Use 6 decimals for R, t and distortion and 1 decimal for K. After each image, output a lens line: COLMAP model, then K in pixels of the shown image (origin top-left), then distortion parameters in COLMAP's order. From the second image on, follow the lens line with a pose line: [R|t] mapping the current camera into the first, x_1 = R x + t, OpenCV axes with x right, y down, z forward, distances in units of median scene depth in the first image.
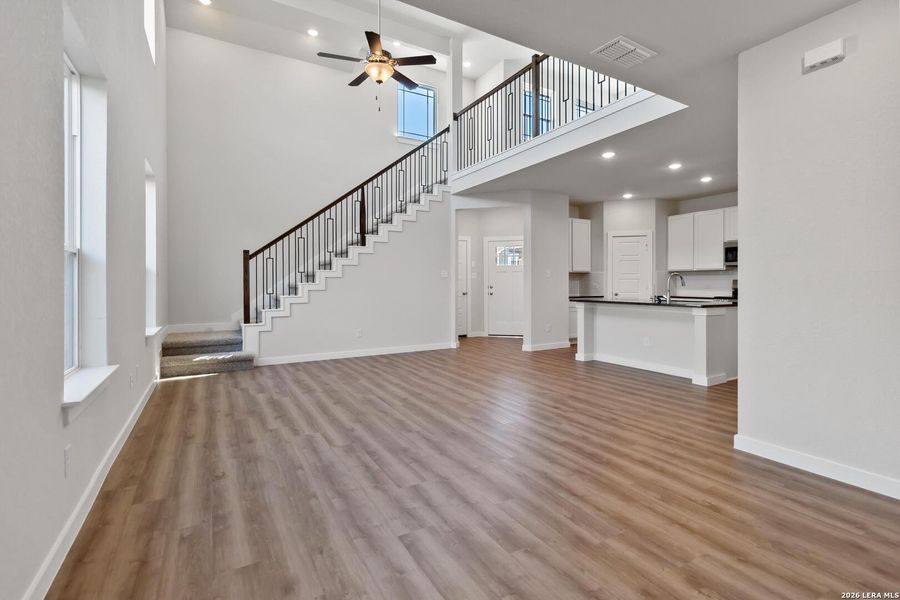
lens RADIAL K [[422.6, 0, 454.5], [0, 422.6, 284.9], [0, 0, 1]] dist [0.002260, -0.000735]
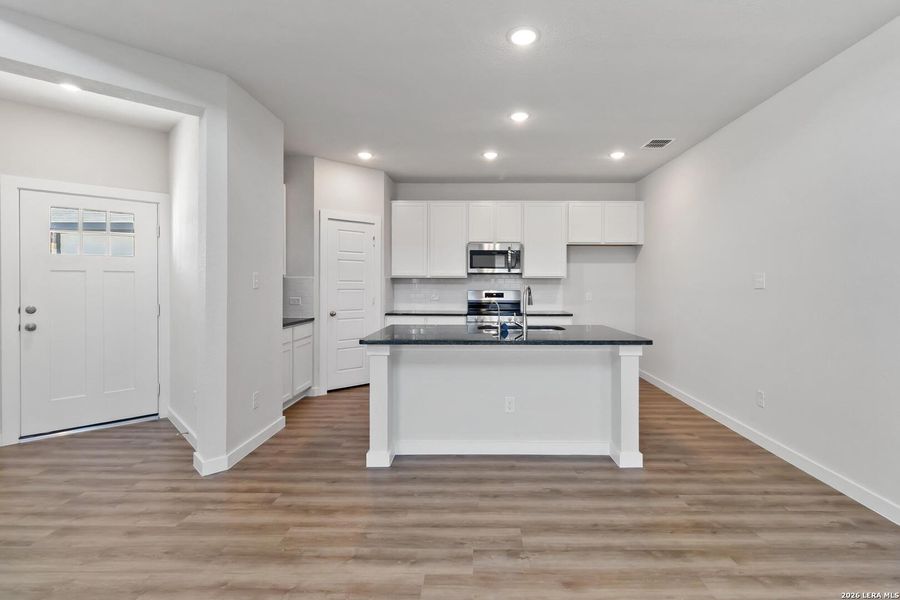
lens RADIAL K [[432.8, 0, 473.8], [0, 432.8, 283.7], [0, 0, 1]] dist [0.002447, 0.000375]
pose [[0.506492, 0.002704, 0.862240, -0.119322], [0.001020, 0.999993, -0.003735, -0.041325], [-0.862244, 0.002771, 0.506486, 1.131078]]
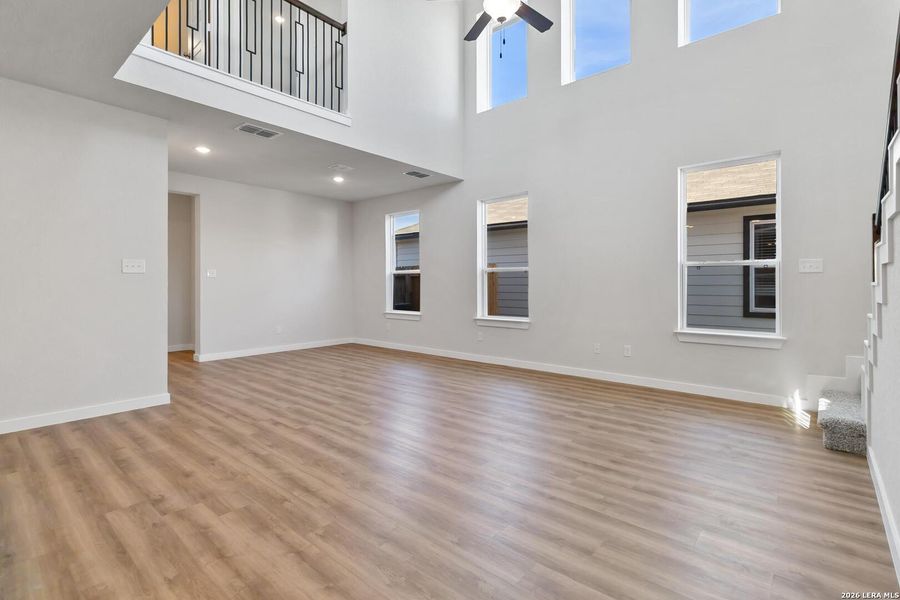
lens RADIAL K [[422.6, 0, 454.5], [0, 422.6, 284.9], [0, 0, 1]] dist [0.002260, -0.000735]
pose [[-0.943753, 0.003230, -0.330636, 0.190136], [0.000788, 0.999971, 0.007520, -0.008467], [0.330651, 0.006836, -0.943728, 2.089245]]
